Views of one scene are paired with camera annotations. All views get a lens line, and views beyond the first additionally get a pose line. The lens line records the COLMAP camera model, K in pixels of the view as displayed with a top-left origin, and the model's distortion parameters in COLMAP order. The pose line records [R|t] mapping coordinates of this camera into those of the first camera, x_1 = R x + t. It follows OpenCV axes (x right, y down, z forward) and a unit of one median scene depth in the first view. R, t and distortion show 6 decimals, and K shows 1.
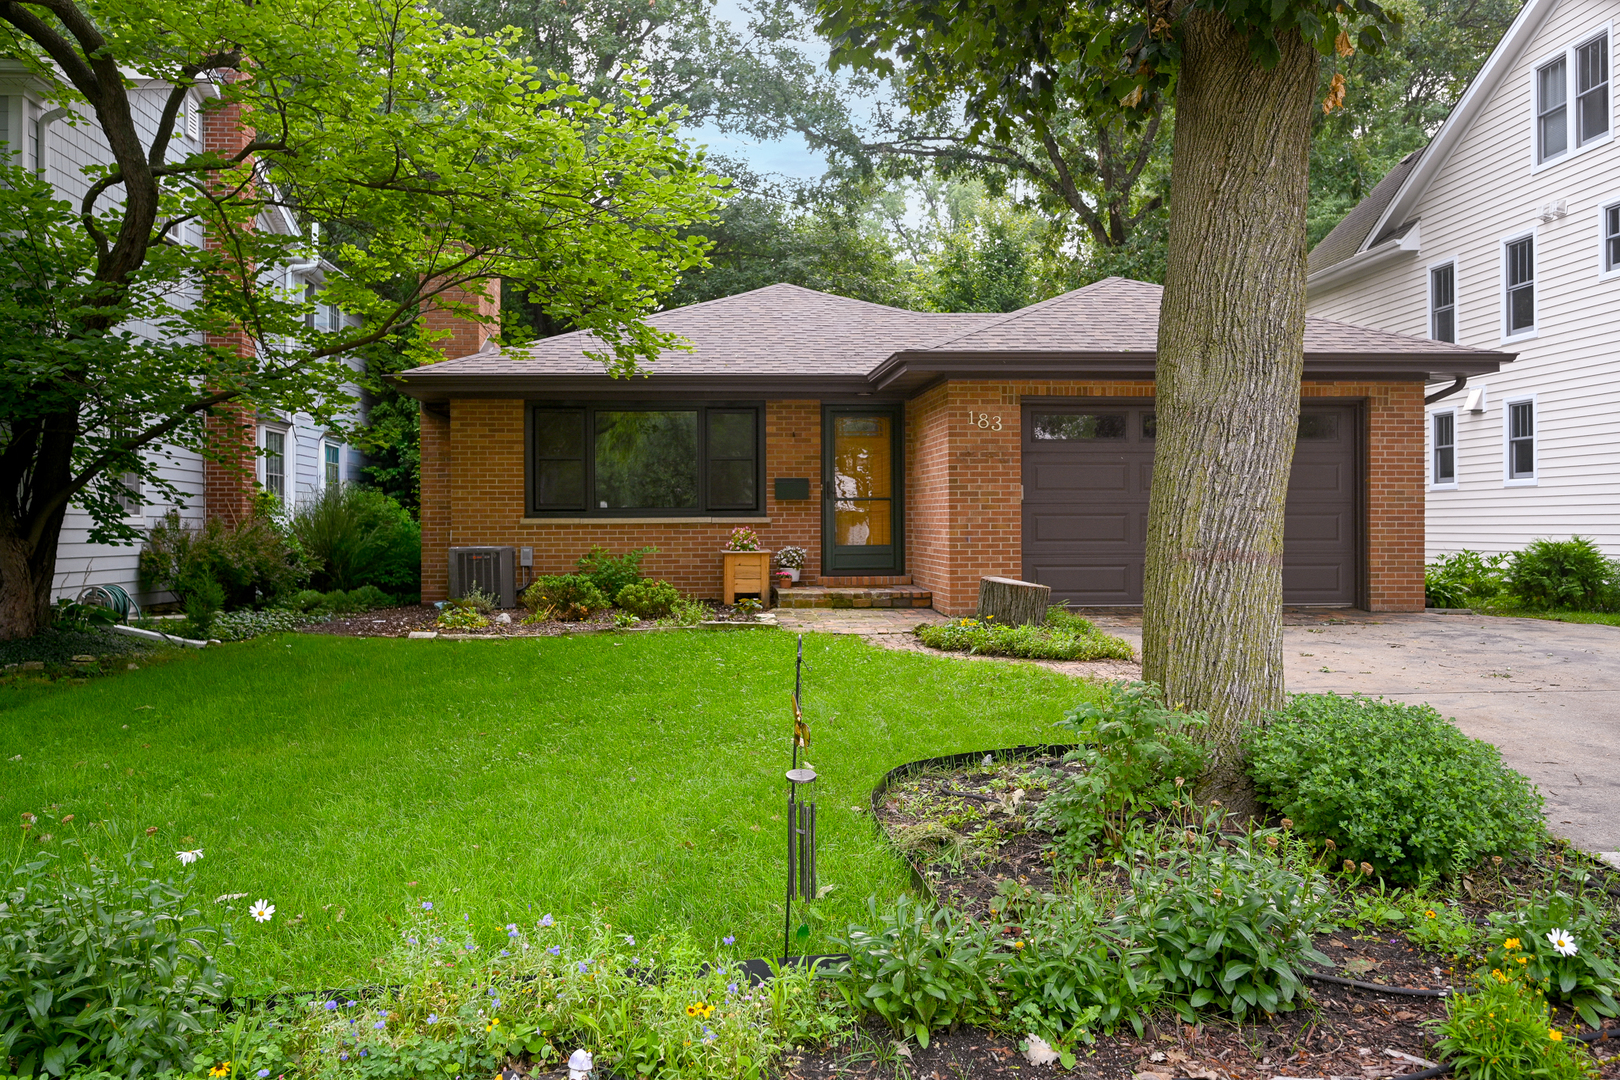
lens RADIAL K [[1310.6, 0, 810.3], [0, 1310.6, 536.0], [0, 0, 1]] dist [0.001545, 0.000030]
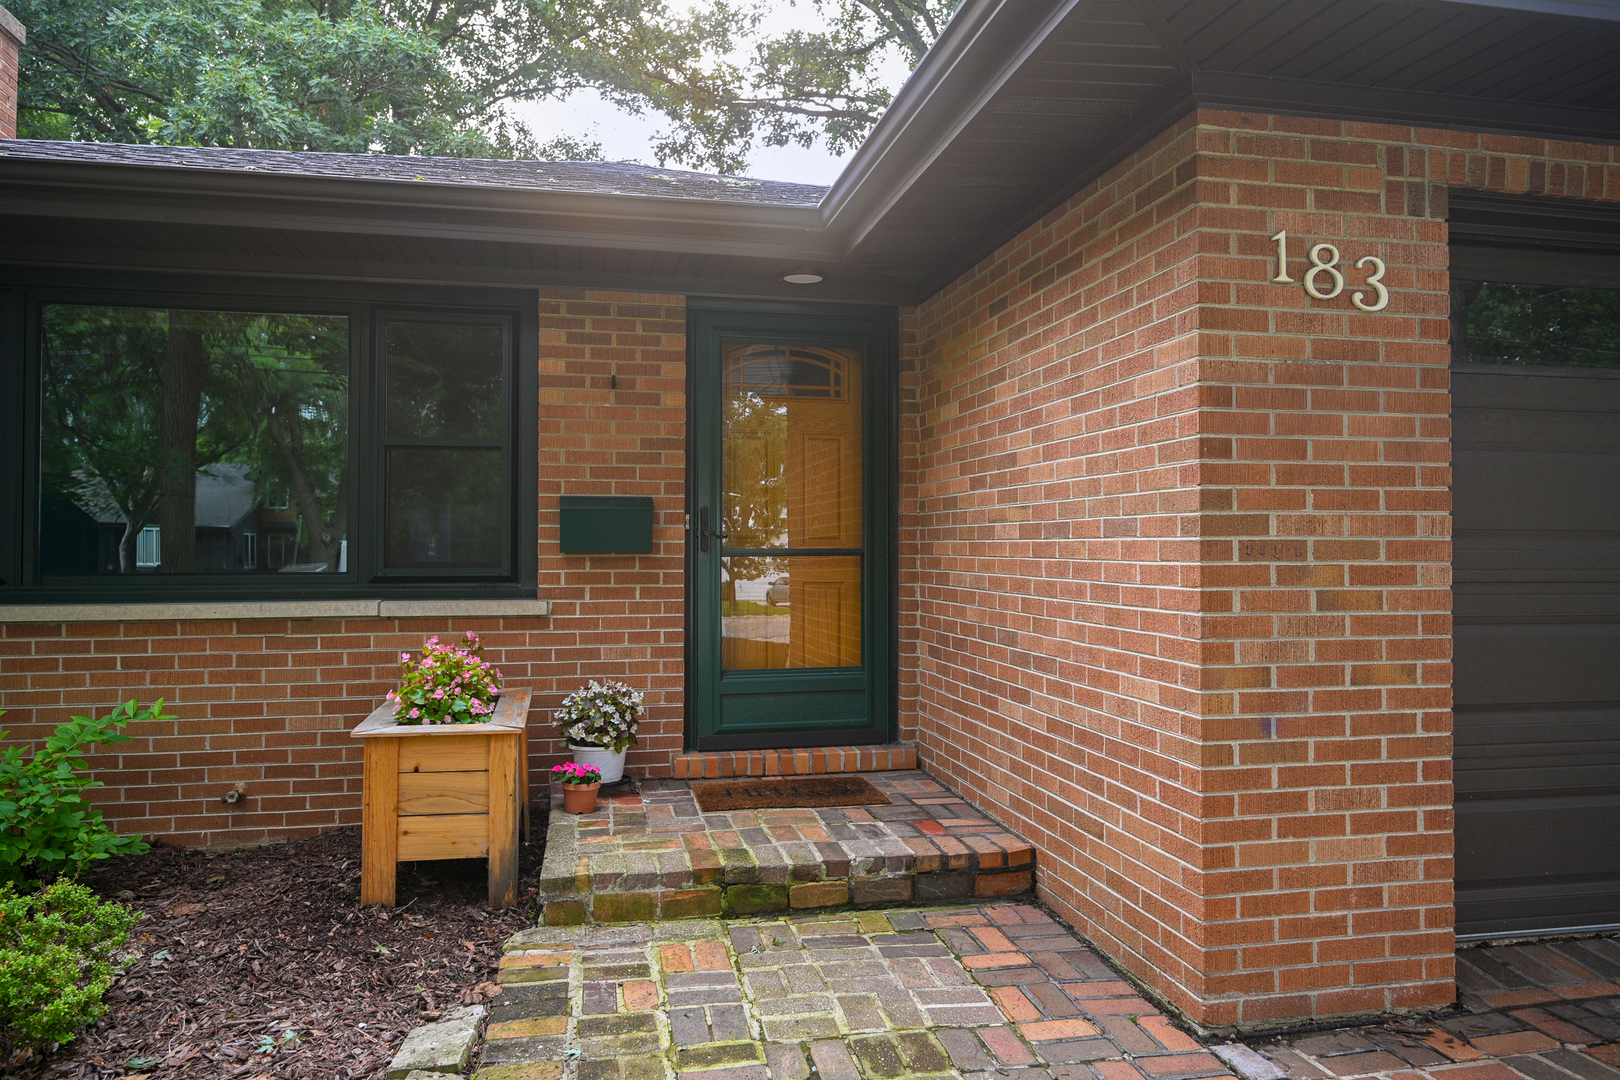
lens RADIAL K [[1022.2, 0, 880.6], [0, 1022.2, 532.4], [0, 0, 1]] dist [-0.000648, -0.000196]
pose [[0.979882, 0.007980, 0.199417, 0.004360], [-0.001788, 0.999511, -0.031211, -0.024885], [-0.199569, 0.030226, 0.979418, 0.696799]]
